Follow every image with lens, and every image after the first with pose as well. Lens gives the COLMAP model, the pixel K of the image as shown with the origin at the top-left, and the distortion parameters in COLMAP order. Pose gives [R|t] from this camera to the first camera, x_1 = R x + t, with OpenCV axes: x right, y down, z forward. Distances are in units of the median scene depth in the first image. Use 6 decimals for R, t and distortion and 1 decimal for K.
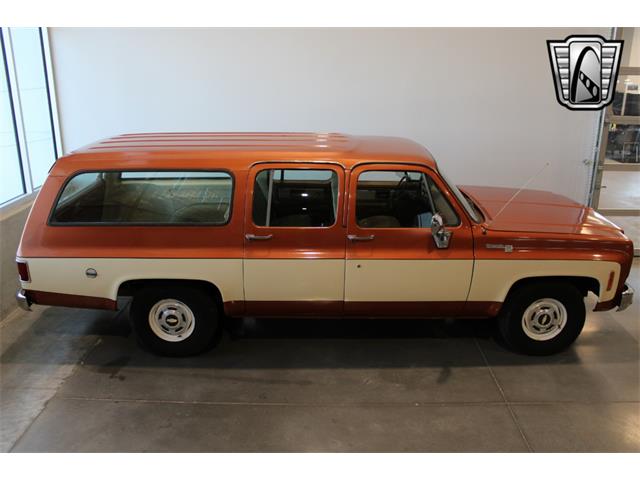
lens RADIAL K [[529.9, 0, 318.5], [0, 529.9, 241.0], [0, 0, 1]] dist [-0.068817, 0.034394]
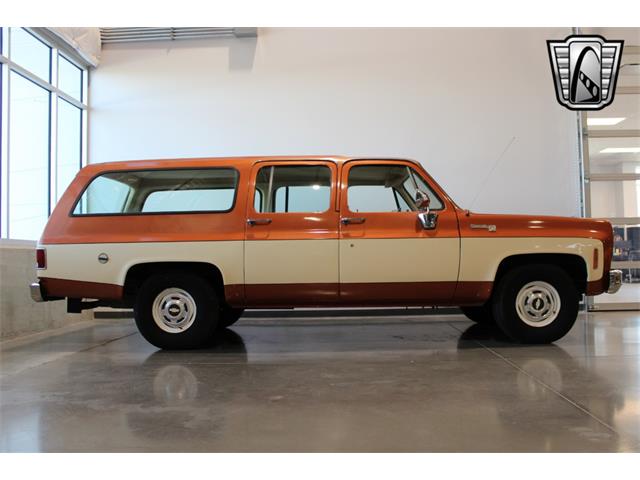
lens RADIAL K [[531.0, 0, 318.0], [0, 531.0, 253.0], [0, 0, 1]] dist [-0.058990, 0.021044]
pose [[0.999375, -0.011421, -0.033460, 0.042347], [0.000501, 0.950866, -0.309603, 0.383368], [0.035352, 0.309393, 0.950277, -0.013943]]
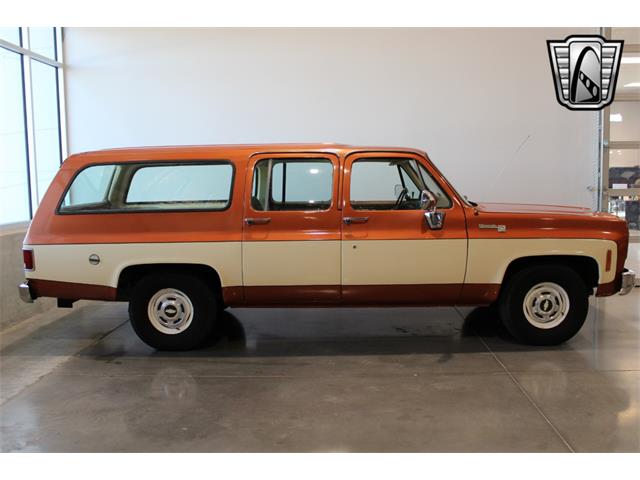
lens RADIAL K [[568.3, 0, 318.1], [0, 568.3, 246.4], [0, 0, 1]] dist [-0.038610, -0.006756]
pose [[0.999524, -0.012423, -0.028250, 0.035846], [0.006825, 0.981713, -0.190243, 0.248158], [0.030096, 0.189959, 0.981331, -0.077246]]
